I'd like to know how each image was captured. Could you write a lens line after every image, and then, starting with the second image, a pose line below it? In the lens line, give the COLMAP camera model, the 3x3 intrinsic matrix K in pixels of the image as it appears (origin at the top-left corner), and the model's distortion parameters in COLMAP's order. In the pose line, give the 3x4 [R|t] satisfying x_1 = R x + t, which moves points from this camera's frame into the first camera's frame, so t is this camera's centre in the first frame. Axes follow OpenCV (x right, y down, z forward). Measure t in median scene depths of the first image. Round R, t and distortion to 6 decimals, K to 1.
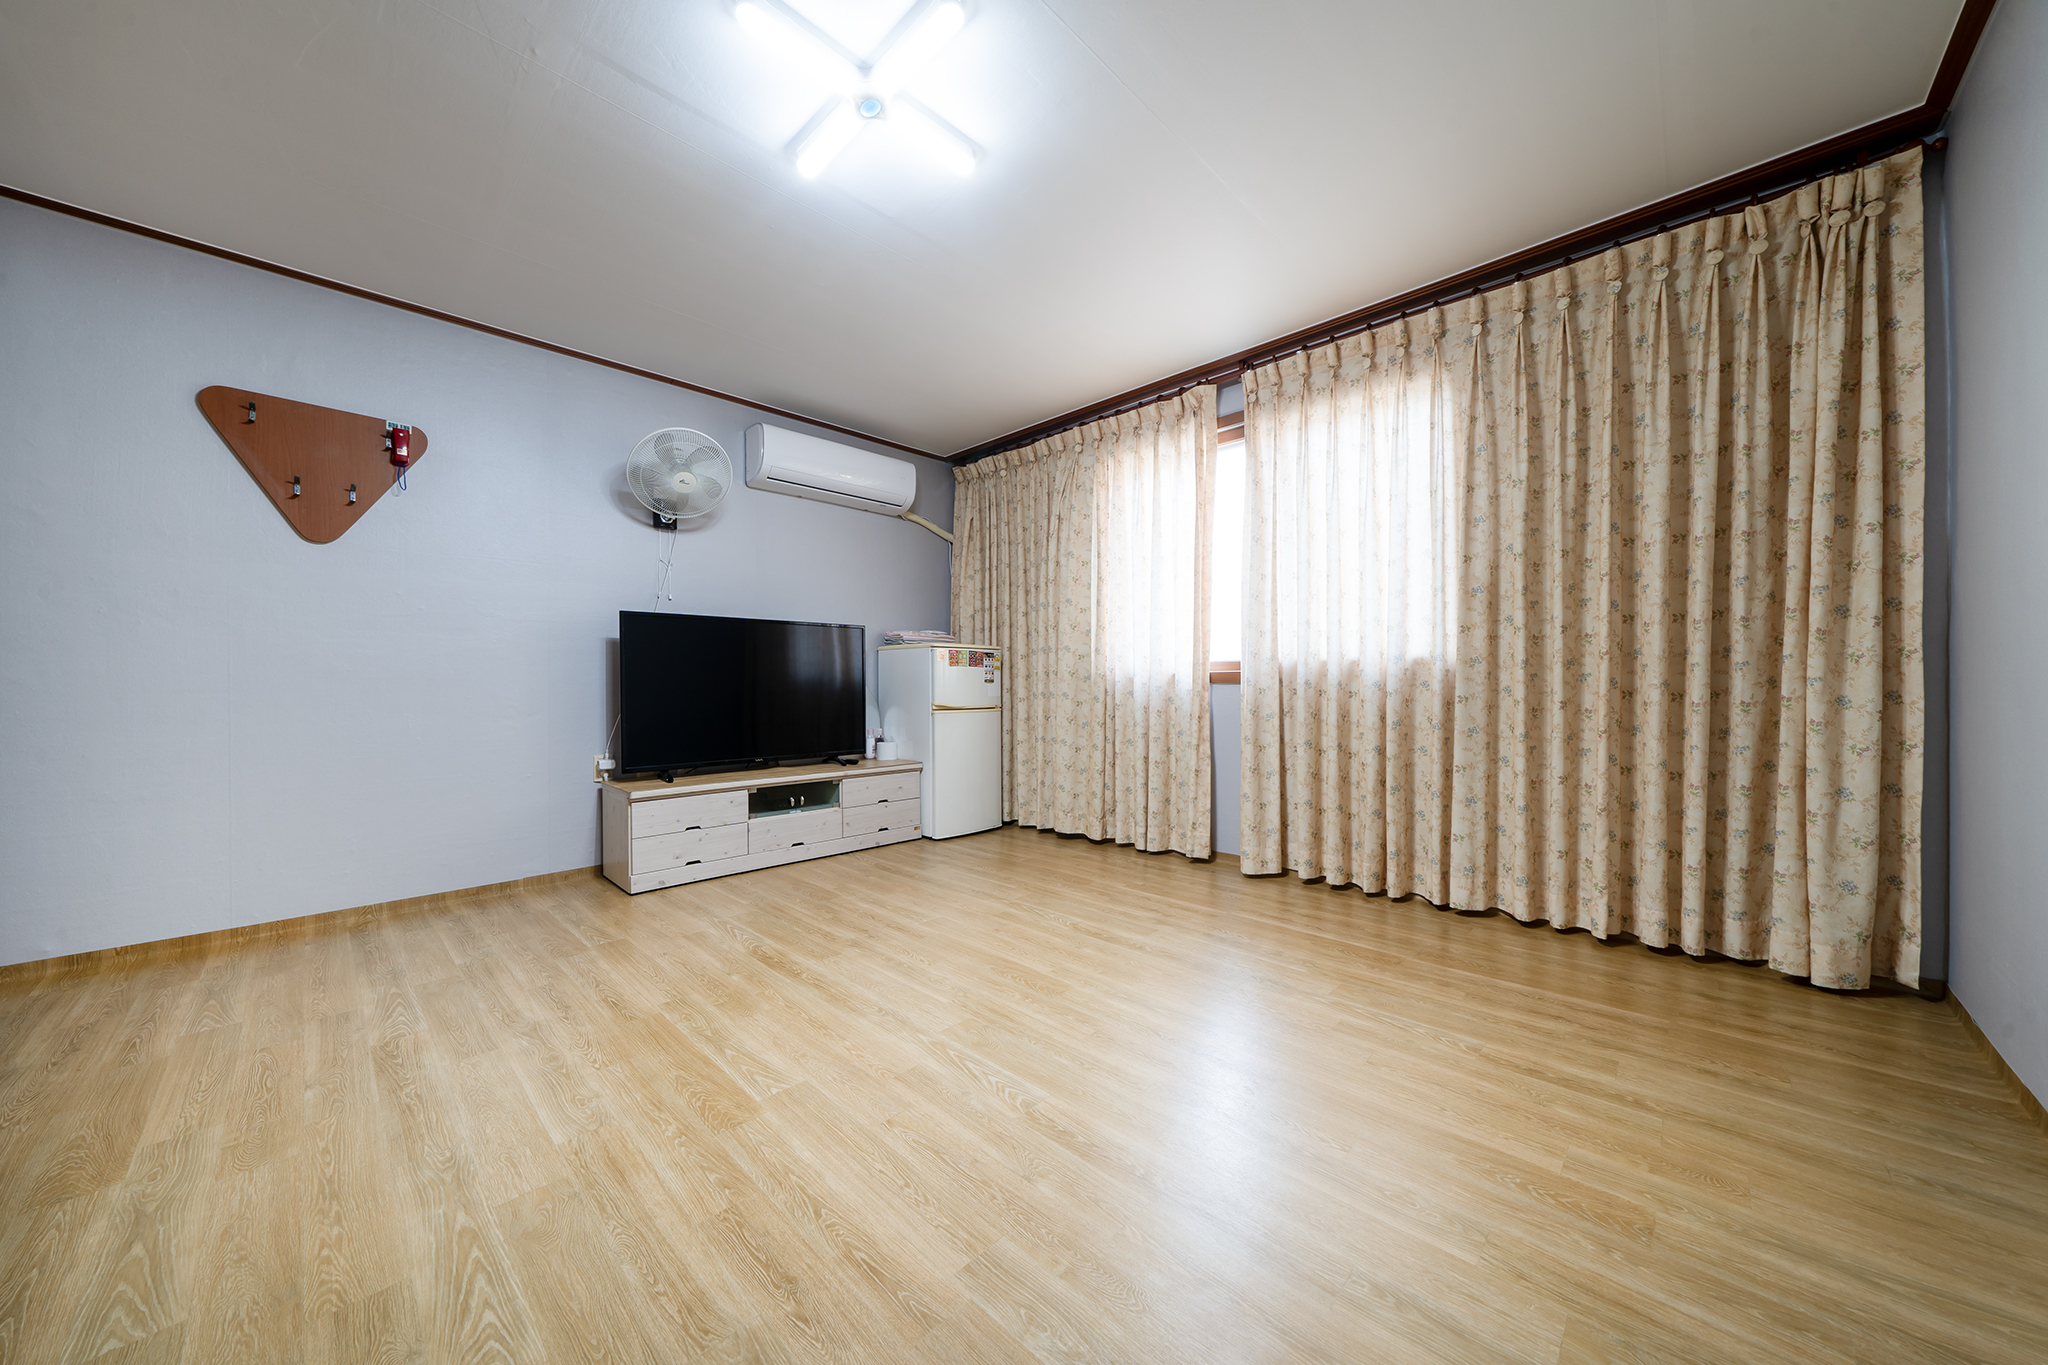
lens RADIAL K [[710.1, 0, 1039.7], [0, 710.1, 692.0], [0, 0, 1]] dist [-0.004702, -0.000245]
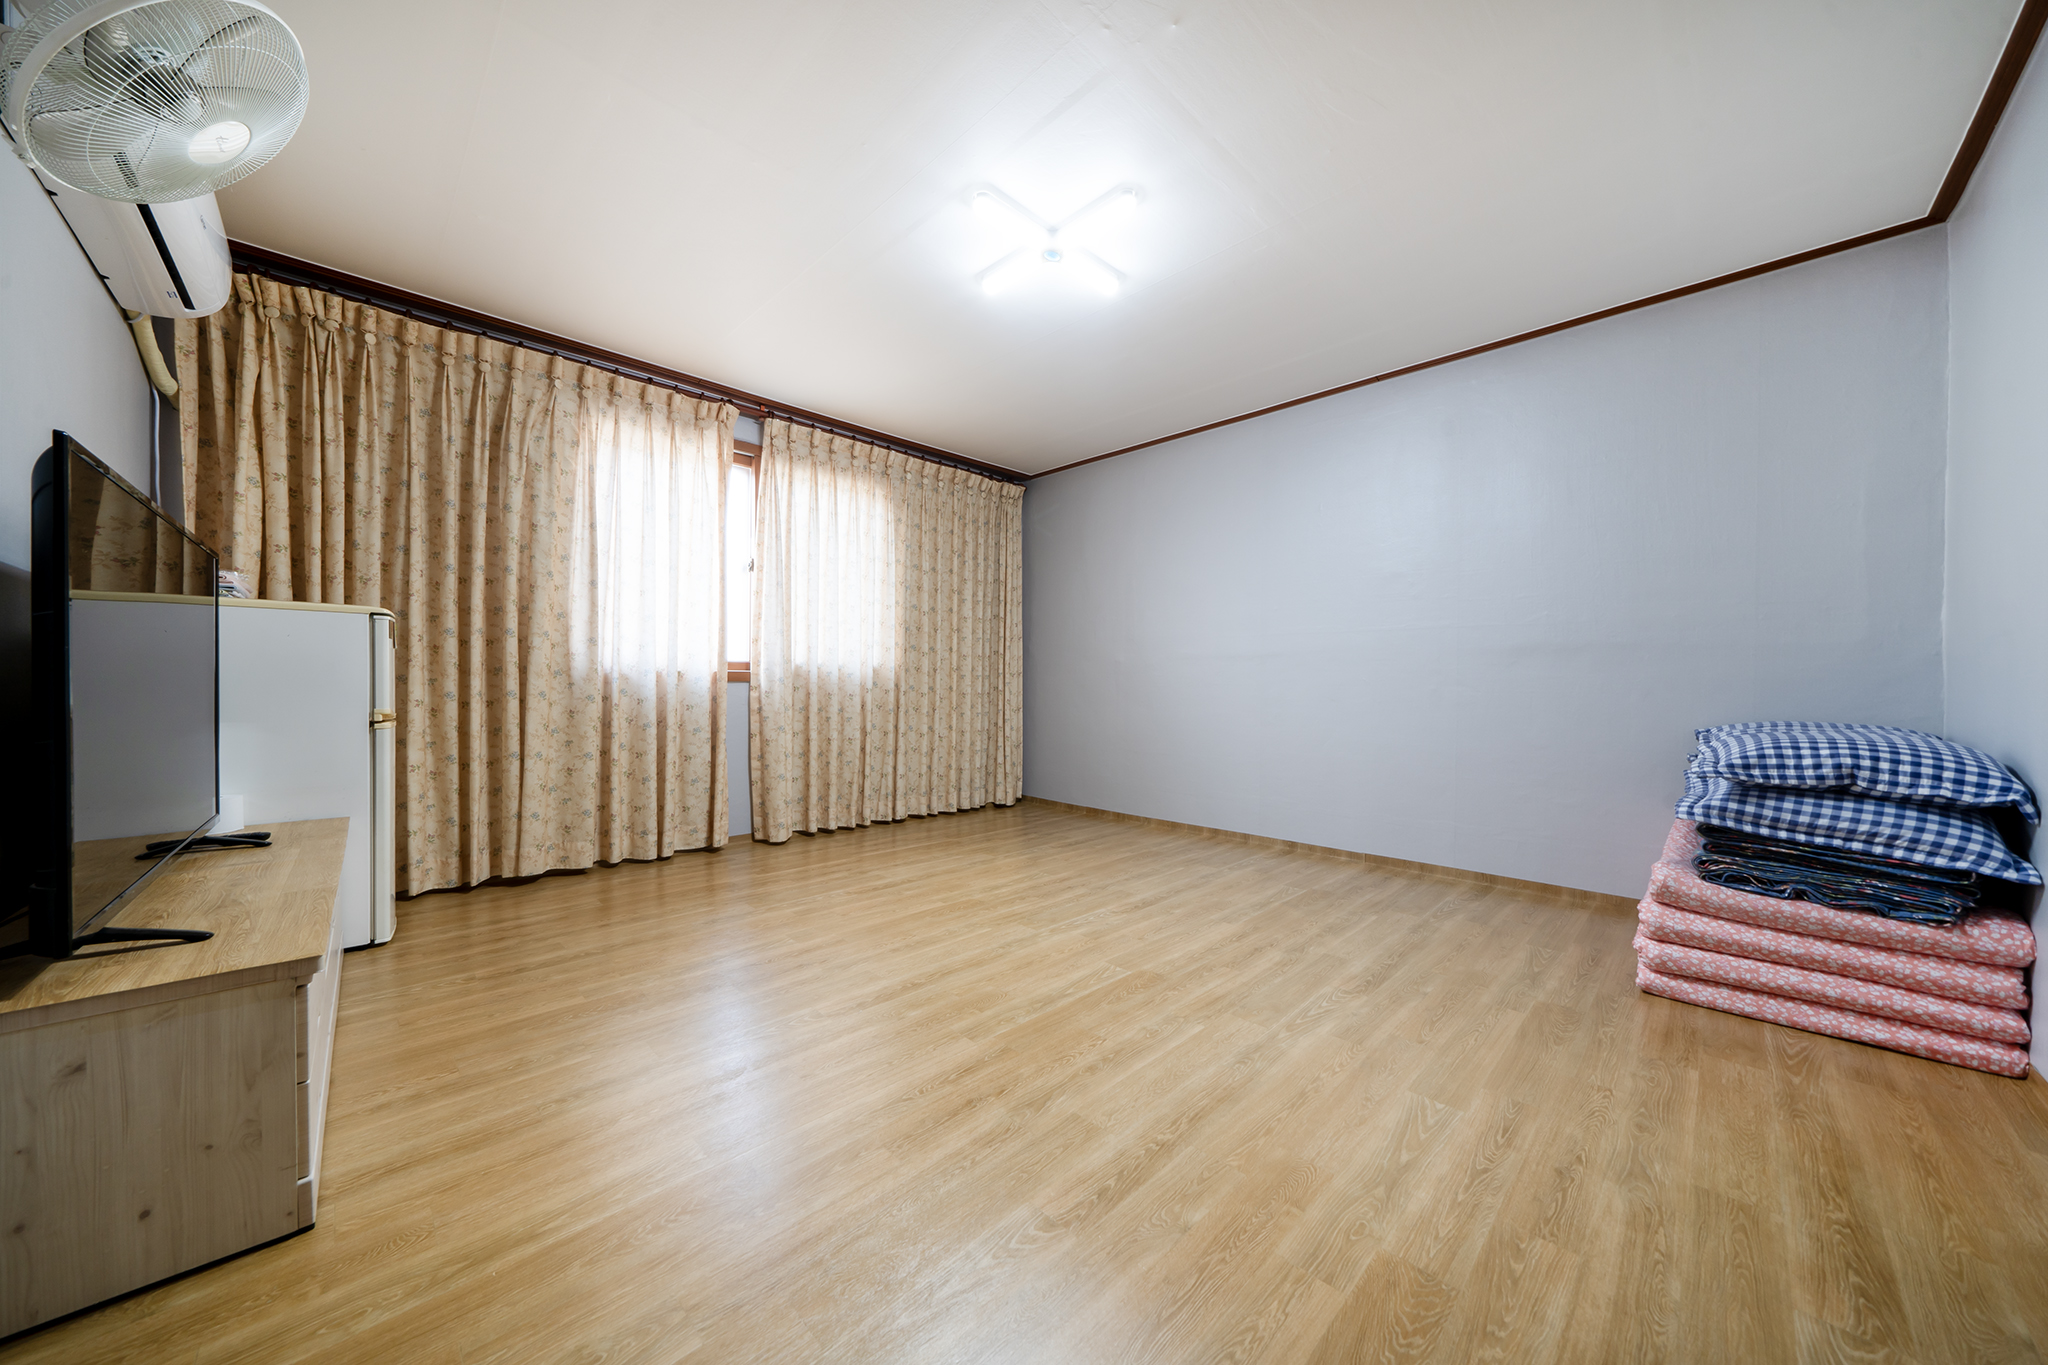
lens RADIAL K [[682.5, 0, 1026.2], [0, 682.5, 693.0], [0, 0, 1]] dist [-0.009862, 0.000013]
pose [[0.033626, -0.008101, 0.999402, -0.904816], [0.005009, 0.999956, 0.007937, -0.000907], [-0.999422, 0.004739, 0.033665, 0.591810]]
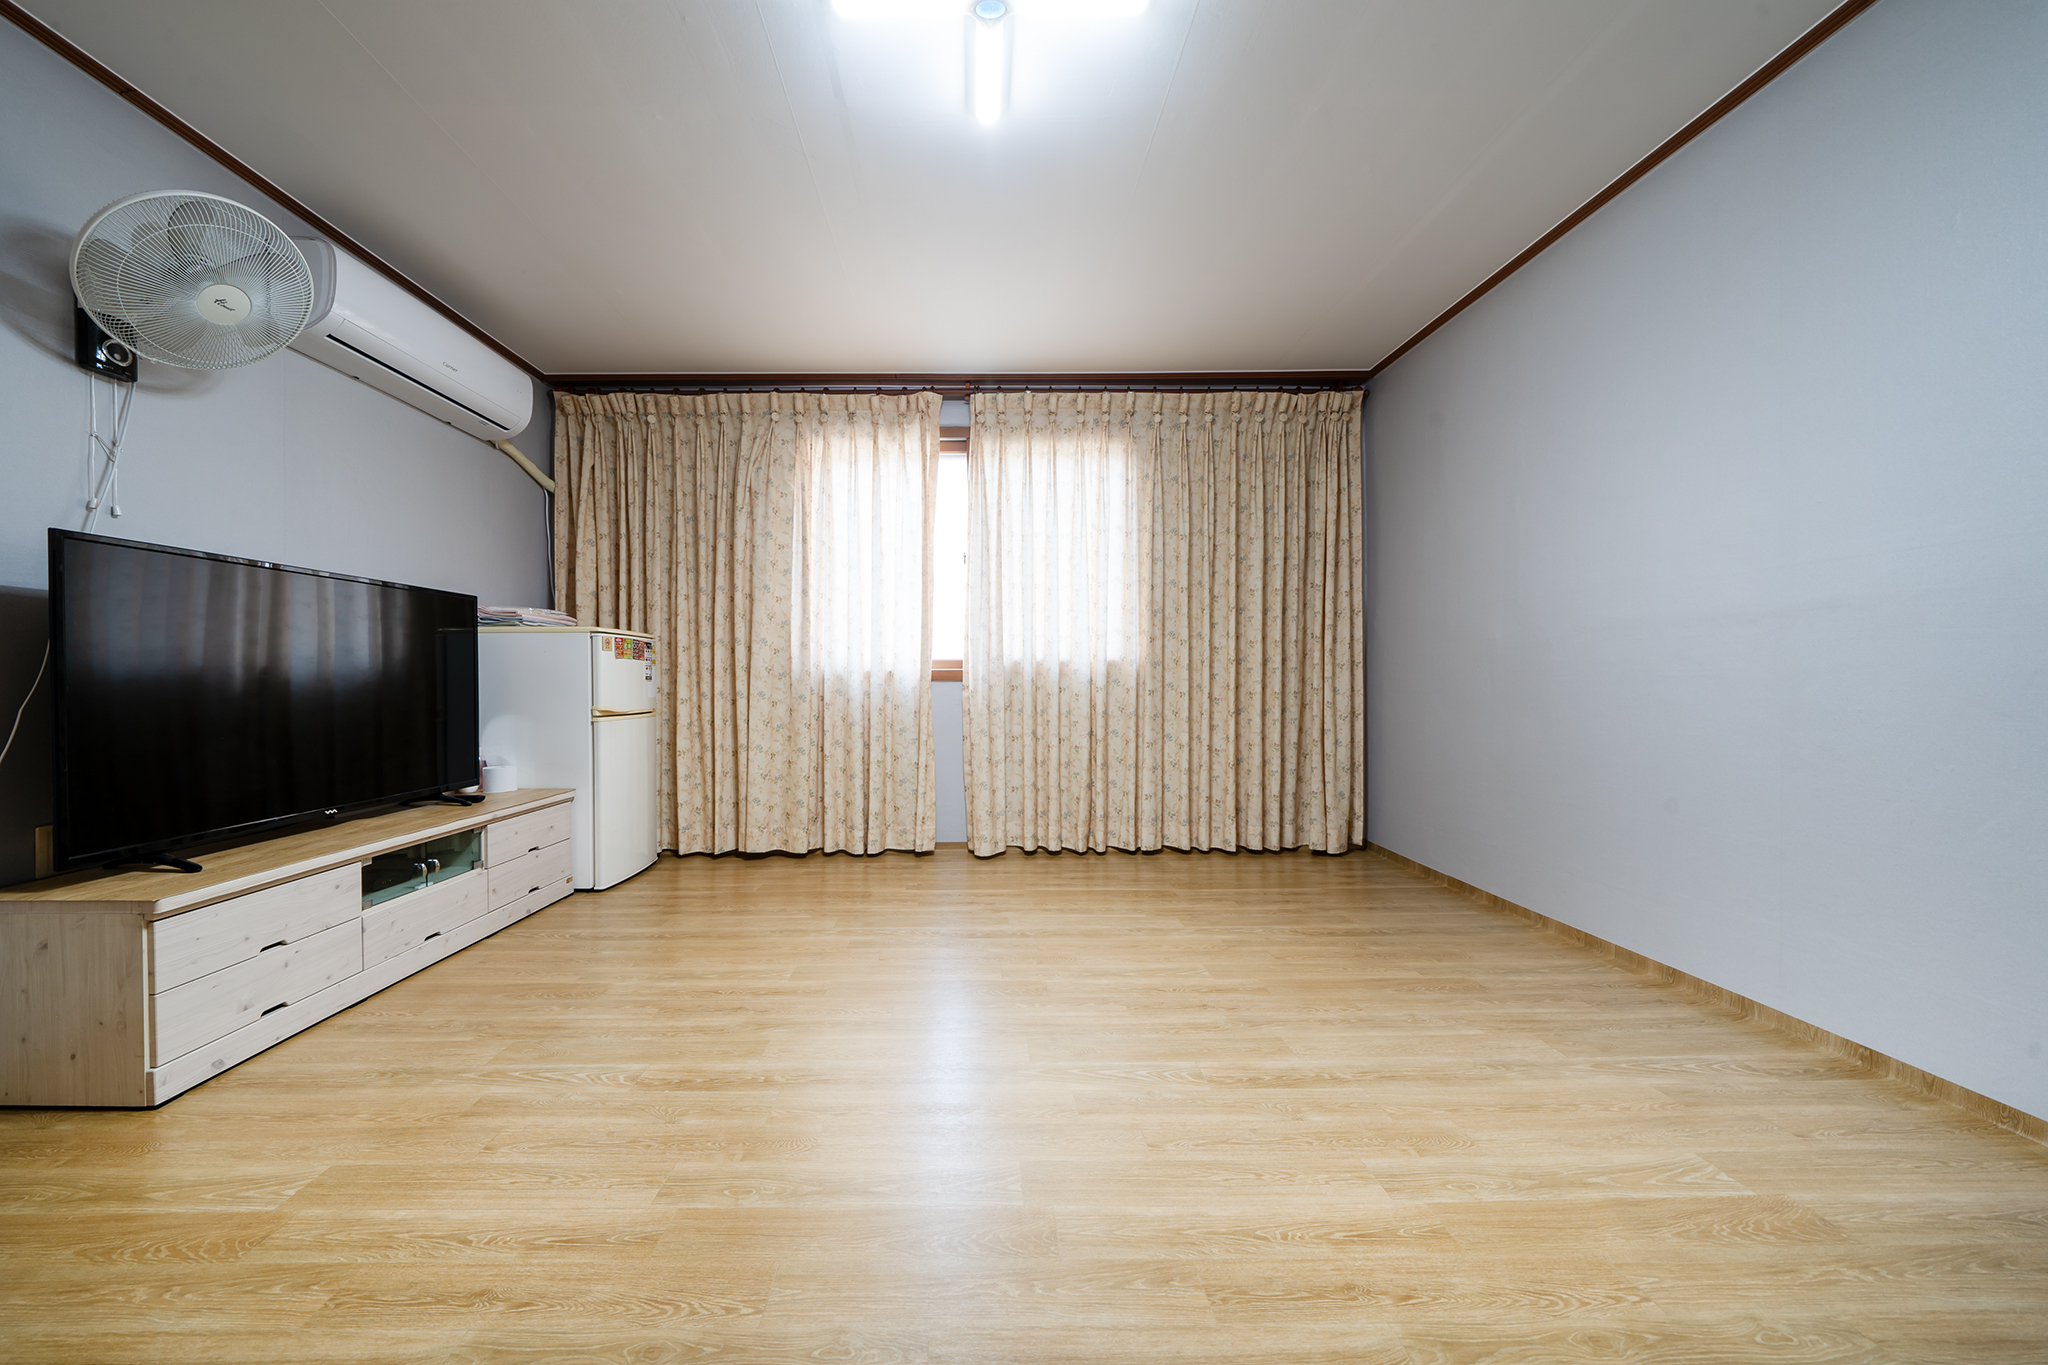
lens RADIAL K [[710.1, 0, 997.3], [0, 710.1, 687.3], [0, 0, 1]] dist [-0.004702, -0.000245]
pose [[0.711559, -0.007081, 0.702591, -0.491489], [0.010362, 0.999946, -0.000417, -0.001442], [-0.702550, 0.007577, 0.711594, 0.228036]]
